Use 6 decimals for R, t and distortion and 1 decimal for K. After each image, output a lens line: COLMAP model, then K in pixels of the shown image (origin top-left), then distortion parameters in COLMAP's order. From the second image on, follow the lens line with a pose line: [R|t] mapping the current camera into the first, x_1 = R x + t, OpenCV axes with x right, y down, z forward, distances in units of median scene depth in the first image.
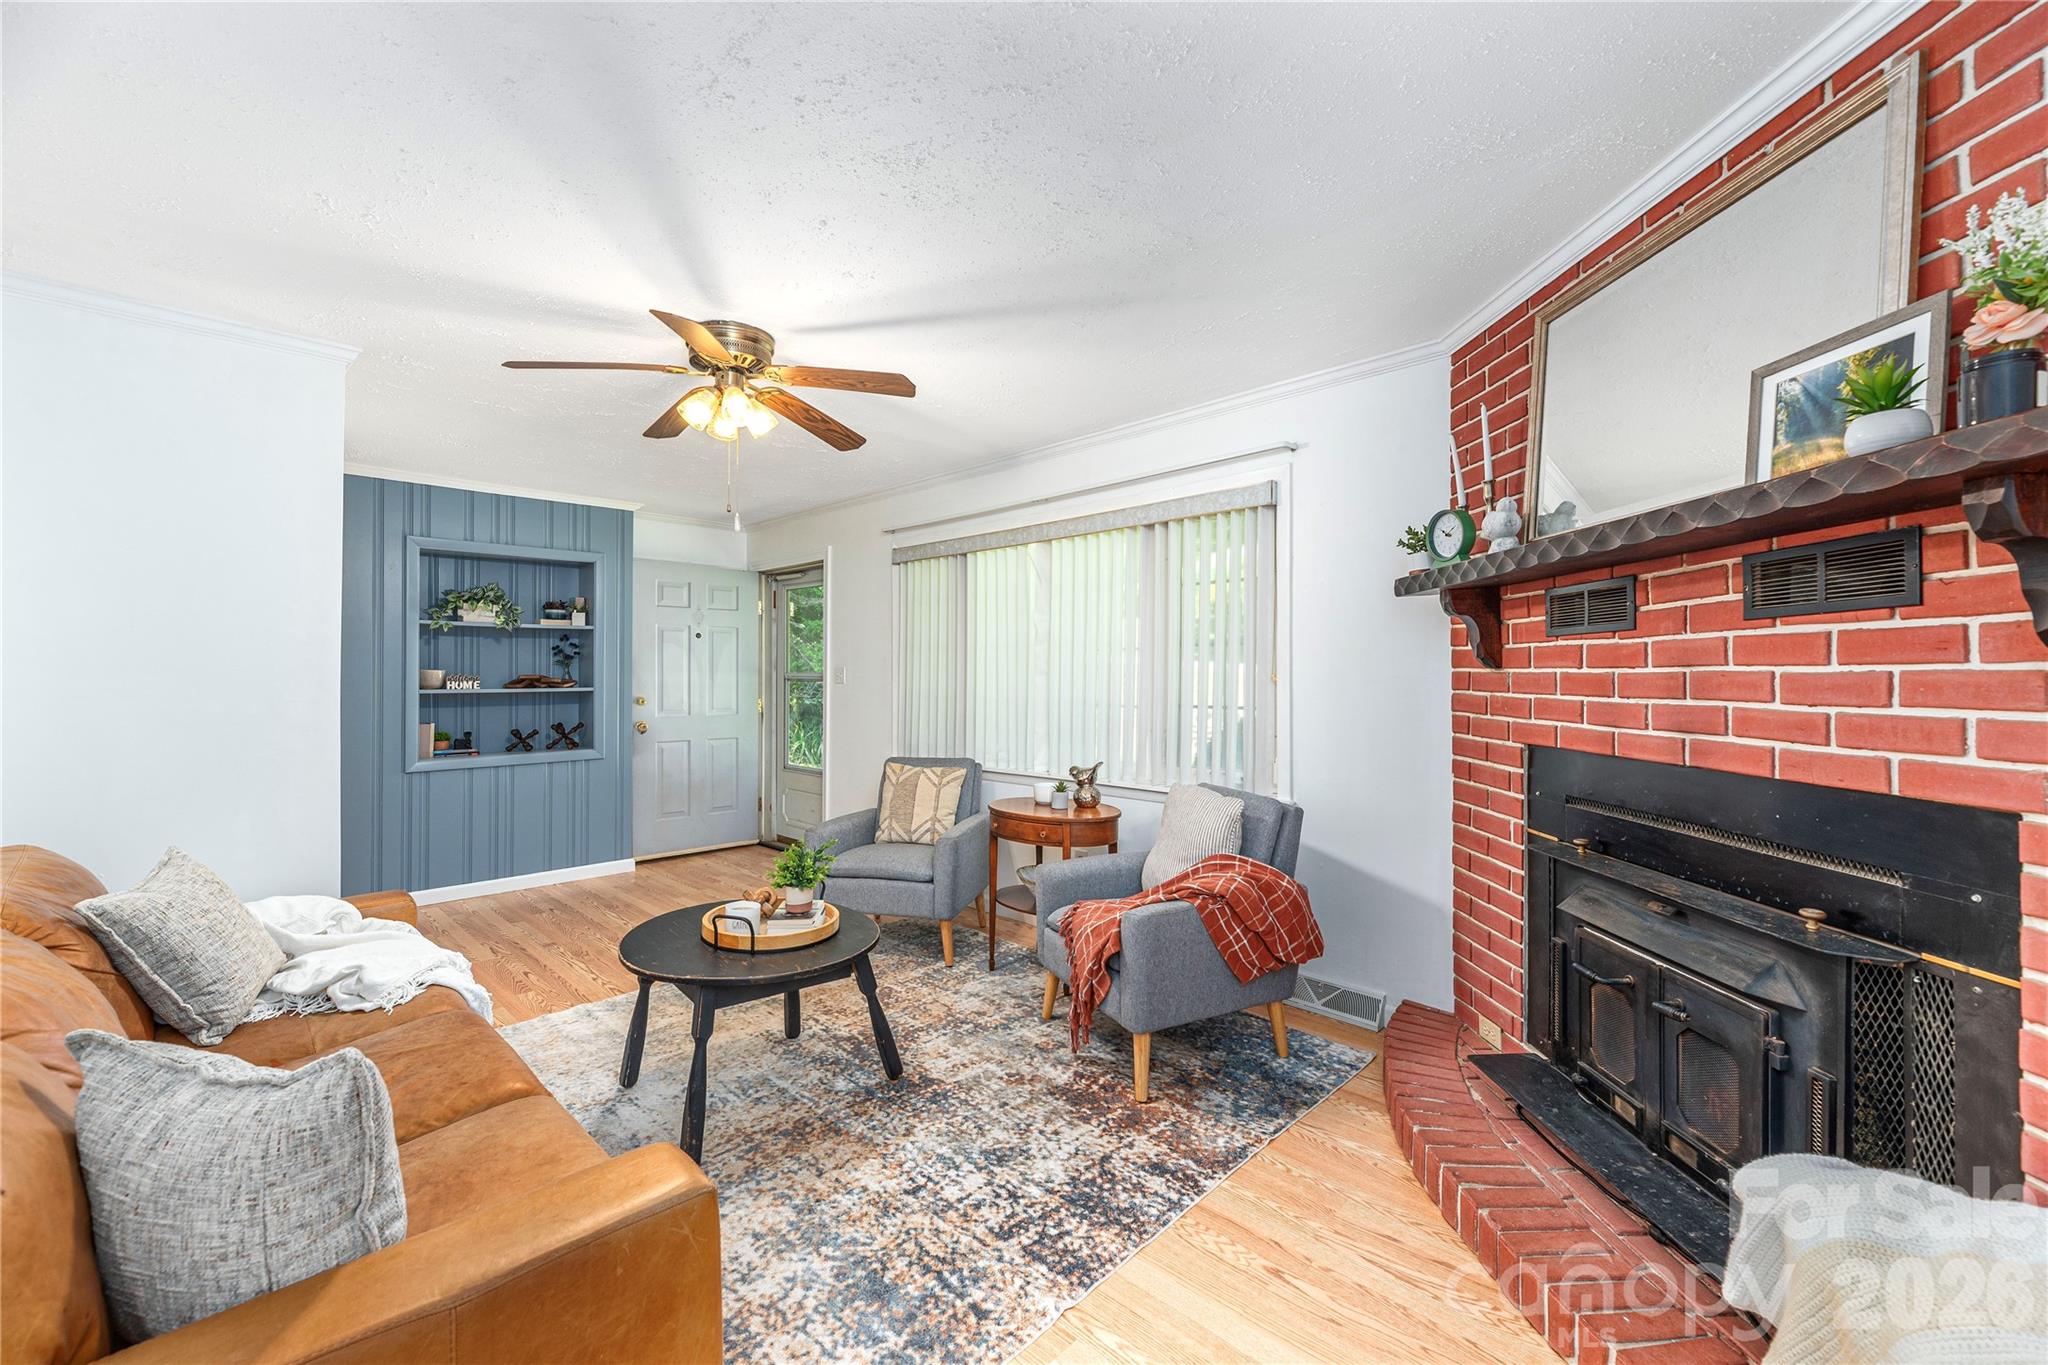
lens RADIAL K [[837.5, 0, 1027.8], [0, 837.5, 678.6], [0, 0, 1]] dist [-0.001408, -0.000039]
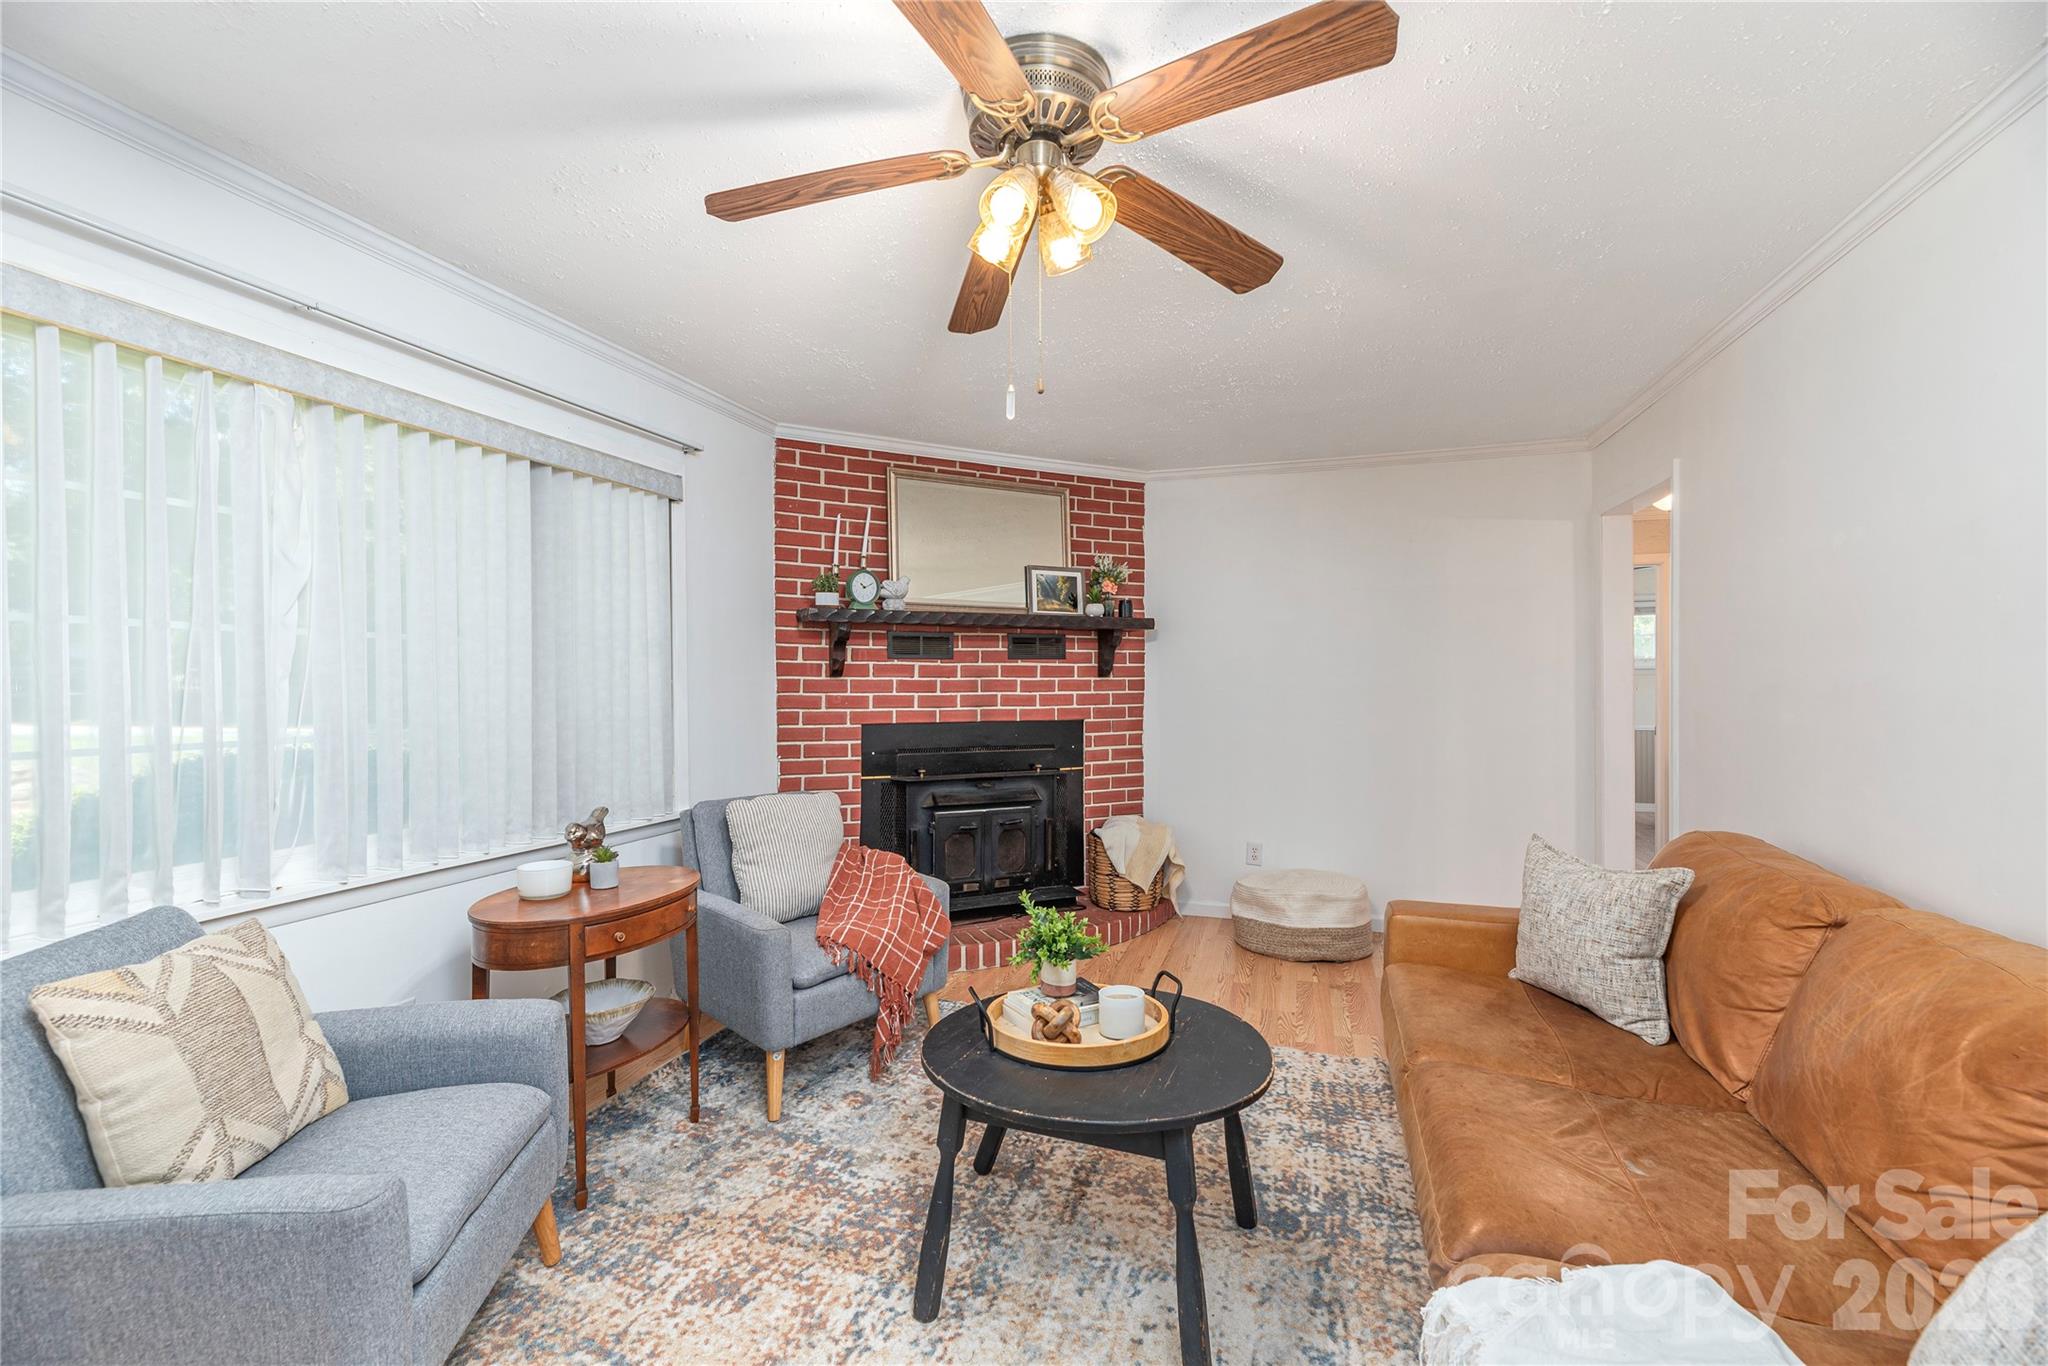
lens RADIAL K [[837.5, 0, 1027.8], [0, 837.5, 679.1], [0, 0, 1]] dist [-0.001408, -0.000039]
pose [[-0.441119, 0.005228, 0.897434, -1.561118], [0.005538, 0.999980, -0.003104, -0.002117], [-0.897432, 0.003601, -0.441139, 2.254989]]
